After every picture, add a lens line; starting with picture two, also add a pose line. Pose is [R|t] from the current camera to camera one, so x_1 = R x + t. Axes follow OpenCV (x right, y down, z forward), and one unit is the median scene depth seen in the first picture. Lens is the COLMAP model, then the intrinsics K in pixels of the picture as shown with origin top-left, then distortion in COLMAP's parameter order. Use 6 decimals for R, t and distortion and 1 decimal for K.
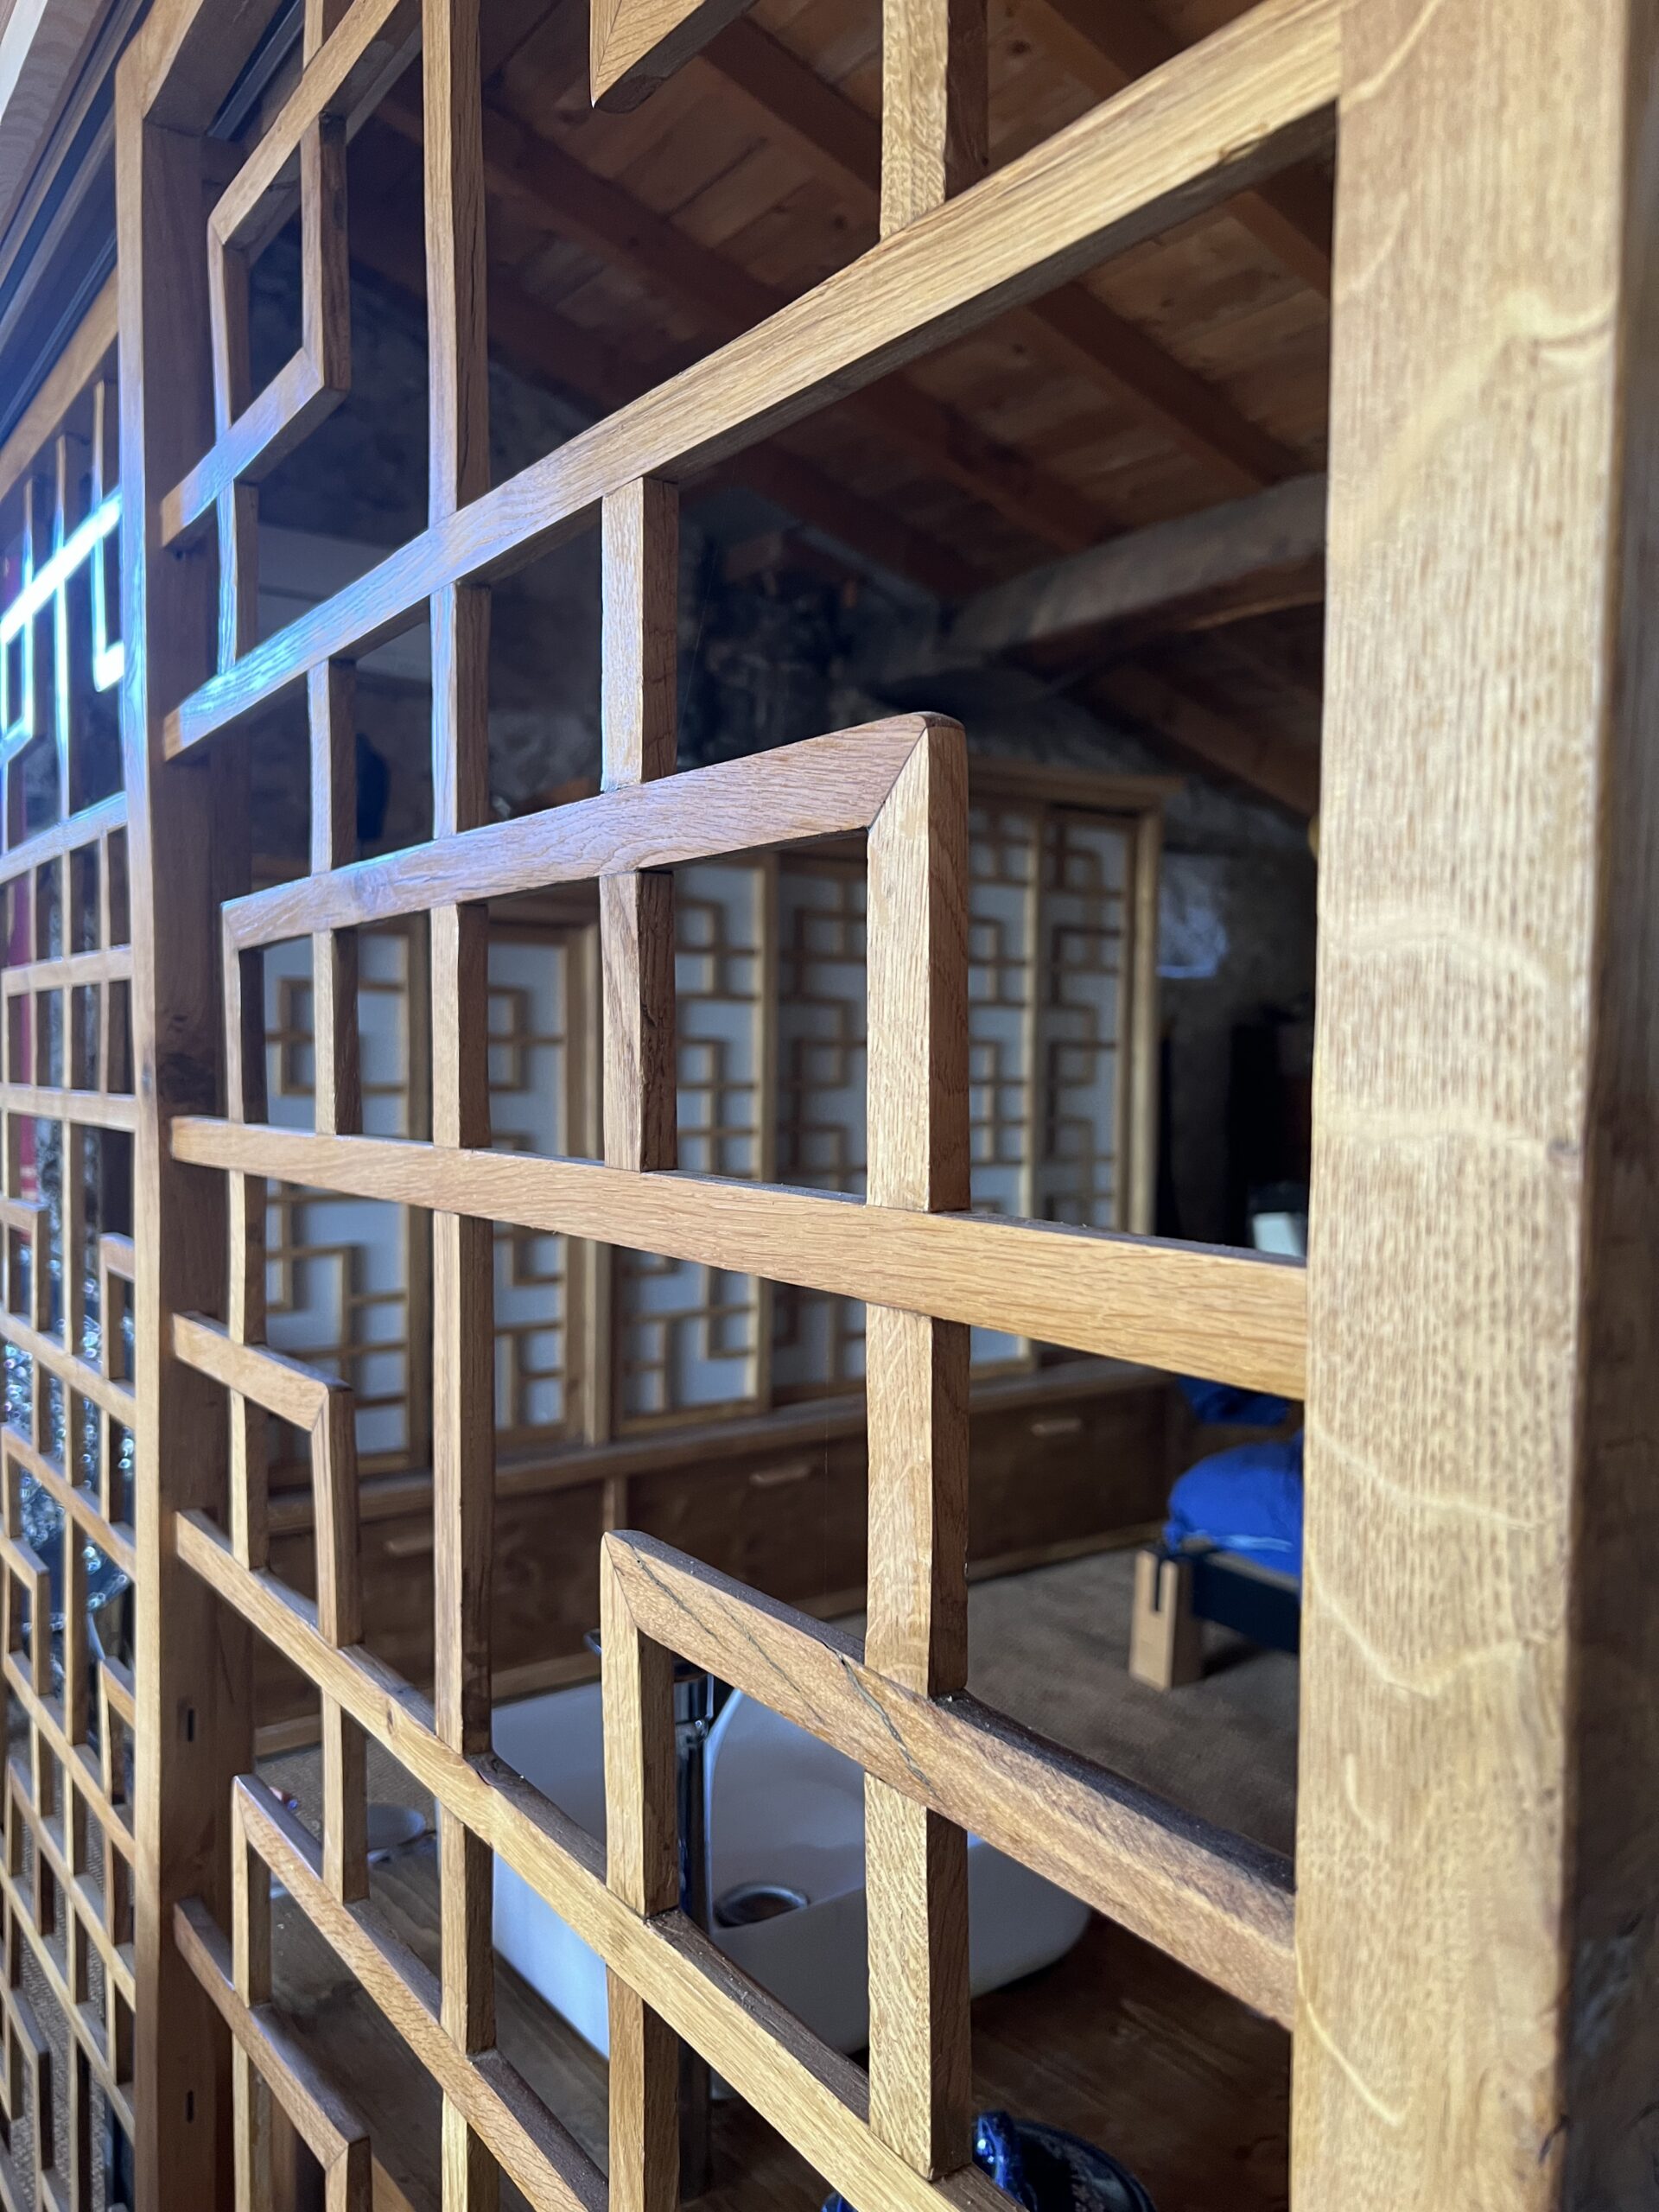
lens RADIAL K [[1679.9, 0, 831.8], [0, 1679.9, 1114.9], [0, 0, 1]] dist [0.054806, -0.058111]
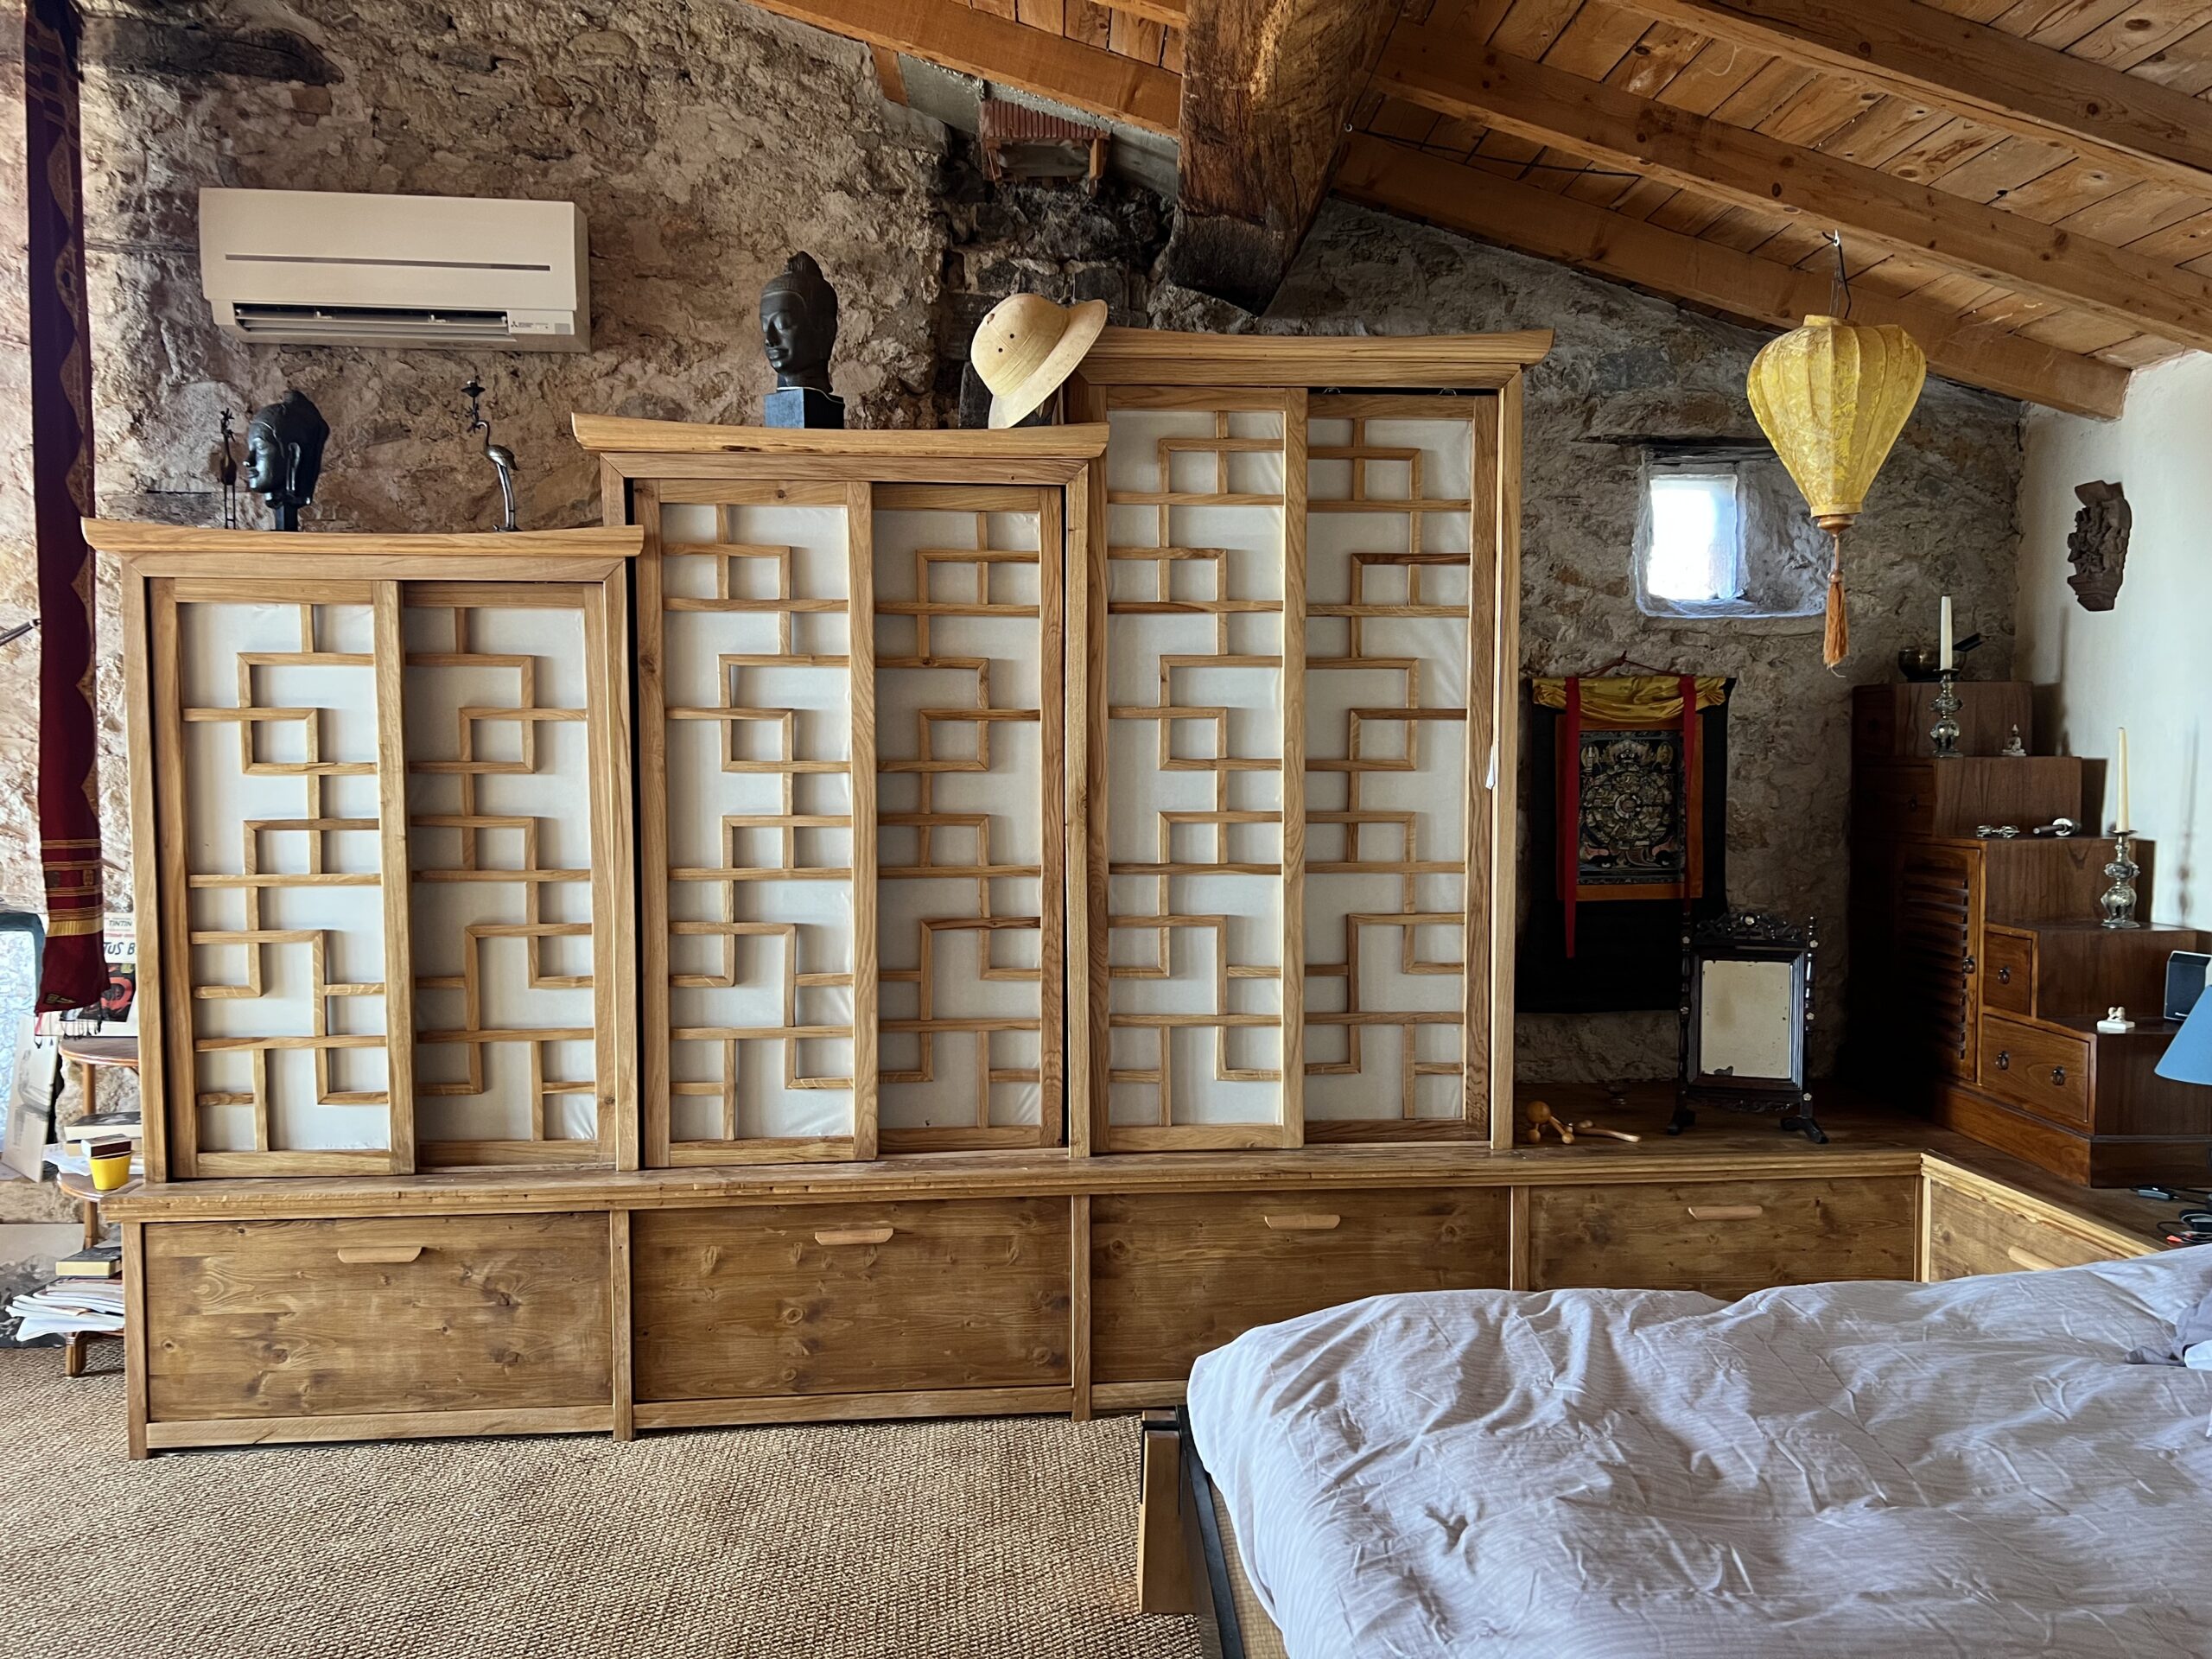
lens RADIAL K [[1679.9, 0, 1106.2], [0, 1679.9, 836.7], [0, 0, 1]] dist [0.054806, -0.058111]
pose [[0.861745, 0.029045, -0.506509, 0.437993], [-0.013474, 0.999318, 0.034380, -0.011203], [0.507162, -0.022803, 0.861549, 0.309039]]
